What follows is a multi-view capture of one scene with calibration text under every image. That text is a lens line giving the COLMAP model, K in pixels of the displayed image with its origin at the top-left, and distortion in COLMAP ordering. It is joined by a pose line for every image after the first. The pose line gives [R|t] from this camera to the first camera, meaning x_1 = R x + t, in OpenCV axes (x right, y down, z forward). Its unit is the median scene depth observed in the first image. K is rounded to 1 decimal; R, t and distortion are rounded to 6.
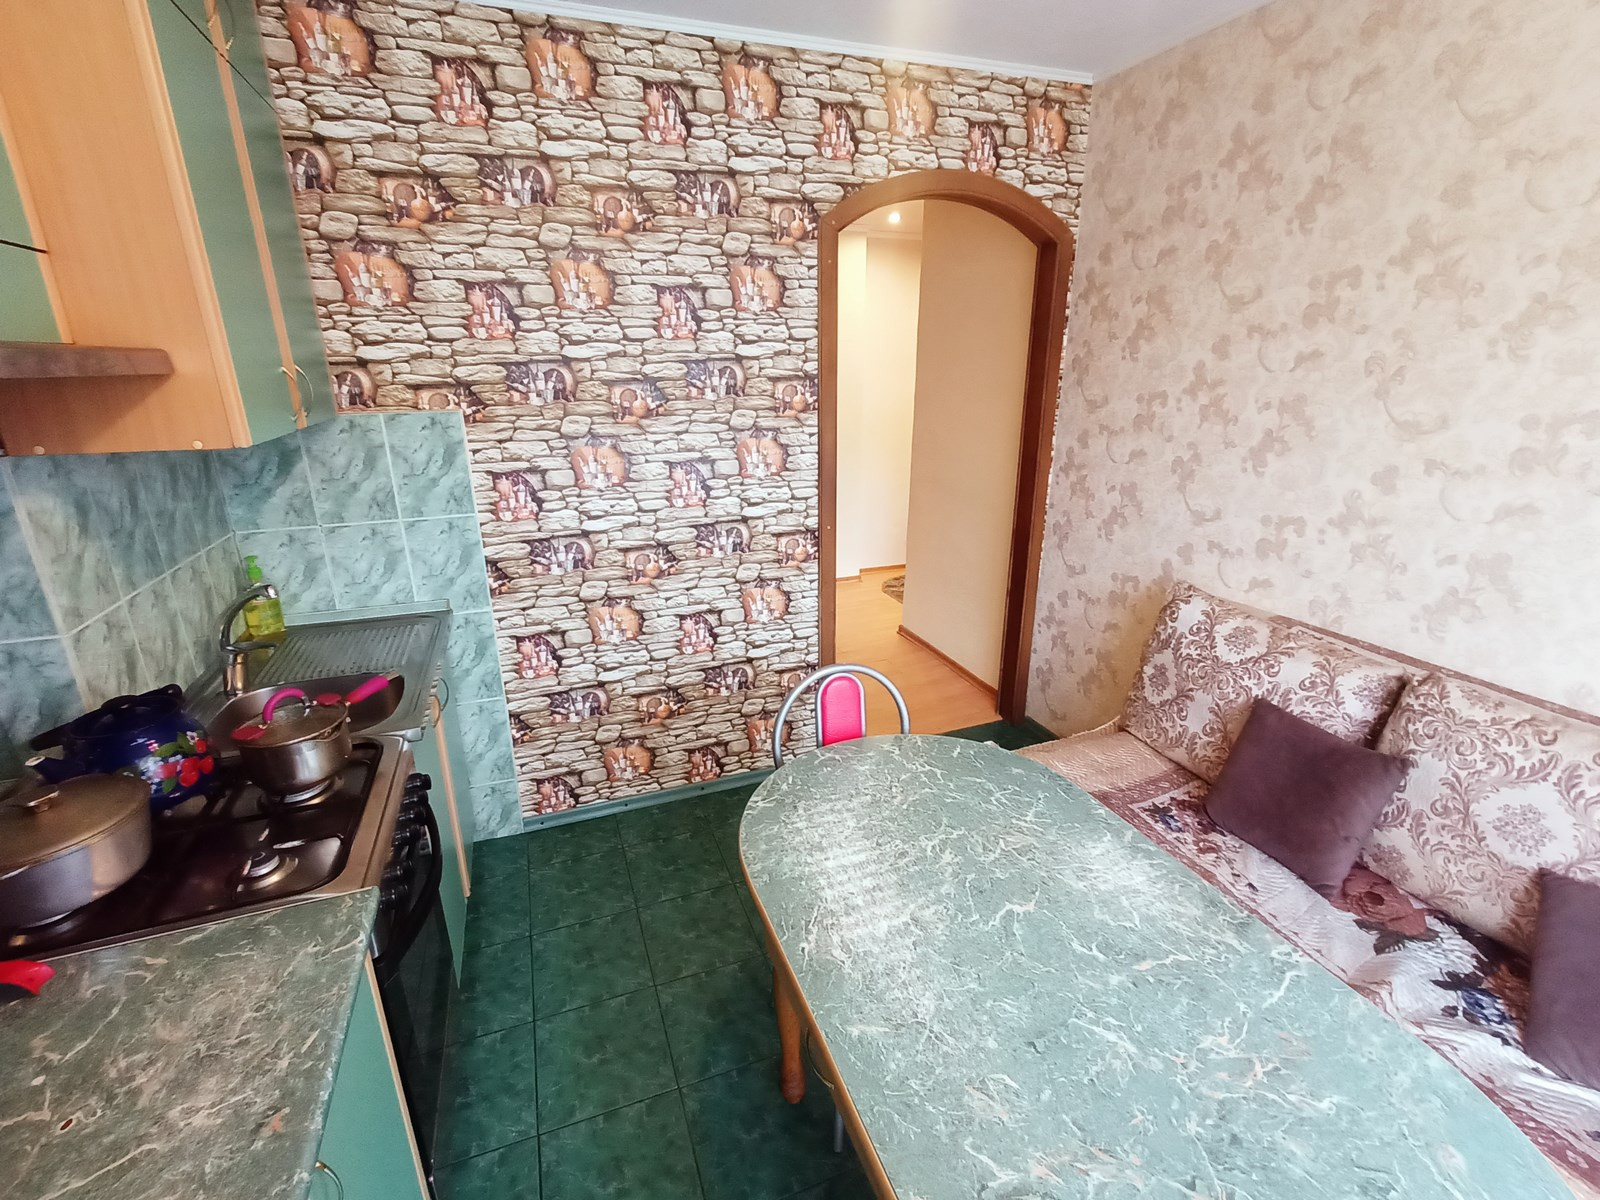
lens RADIAL K [[726.8, 0, 805.1], [0, 726.8, 603.8], [0, 0, 1]] dist [0.001875, -0.000847]
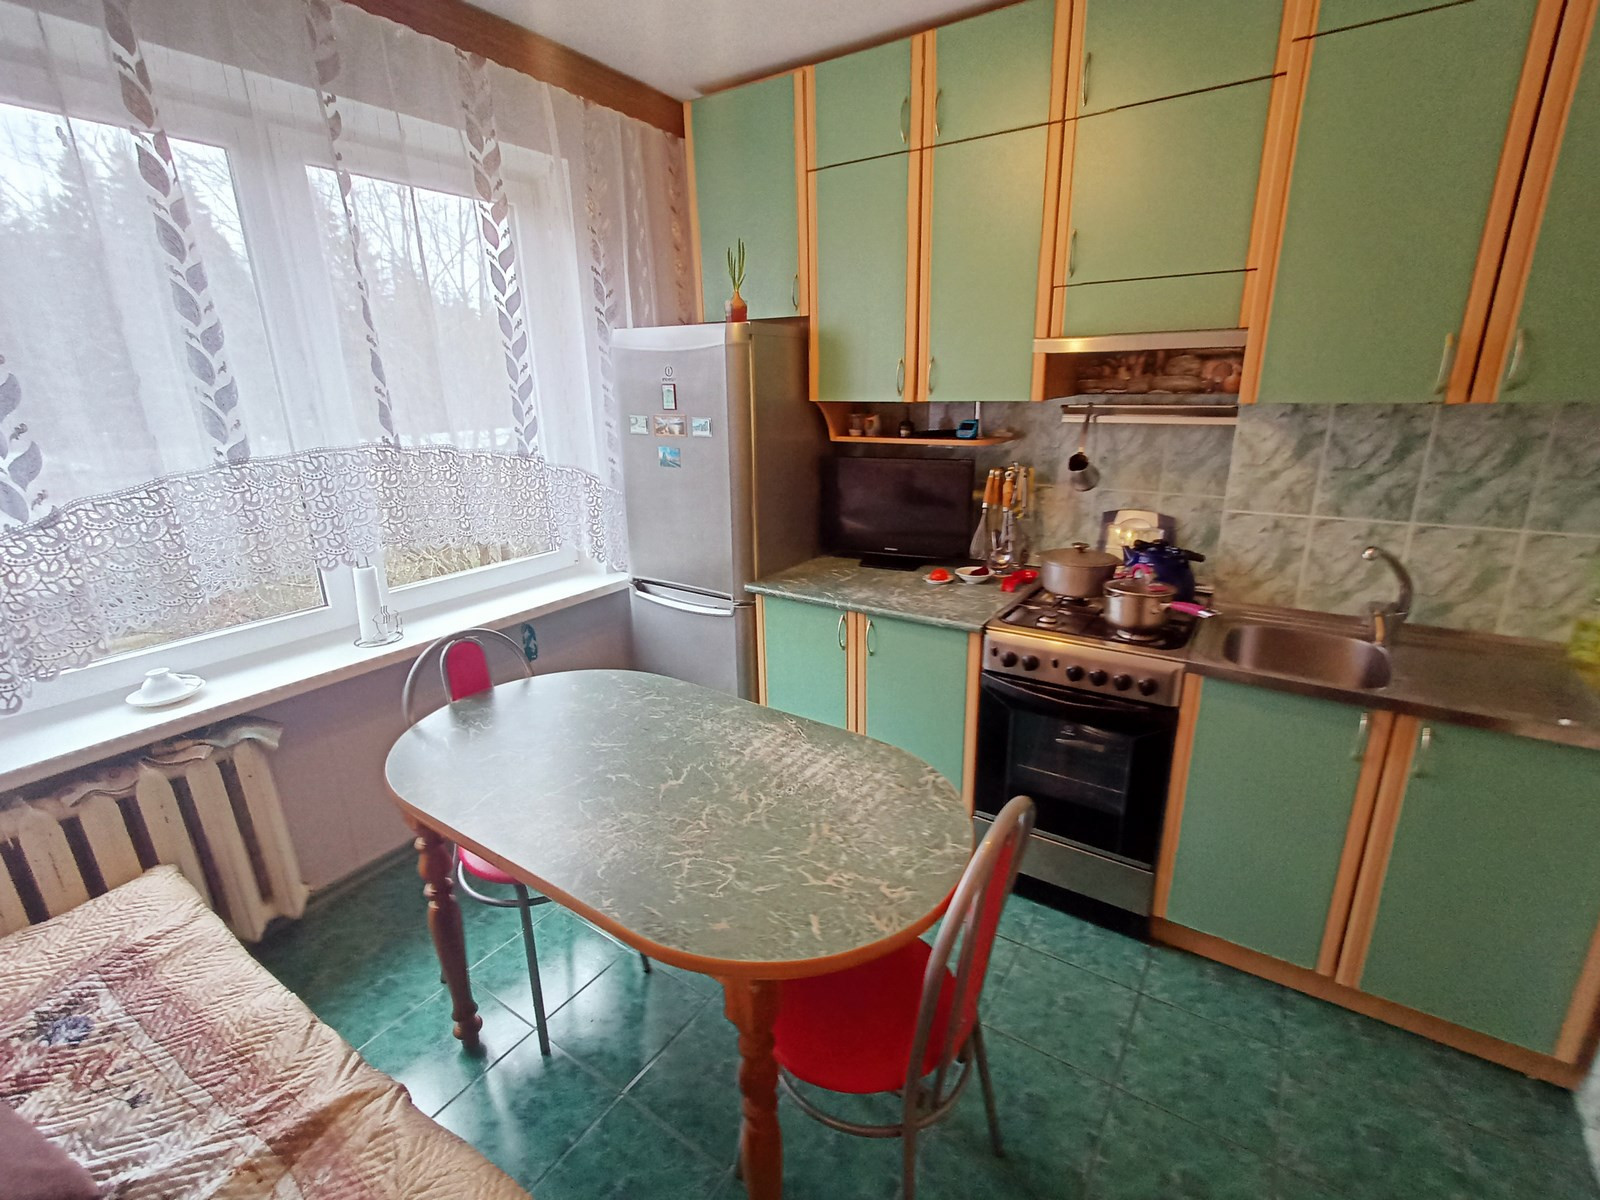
lens RADIAL K [[726.8, 0, 806.7], [0, 726.8, 598.0], [0, 0, 1]] dist [0.001875, -0.000847]
pose [[-0.816999, 0.186020, -0.545811, 0.682767], [-0.165185, 0.831371, 0.530599, -0.514037], [0.552474, 0.523658, -0.648502, 1.662124]]
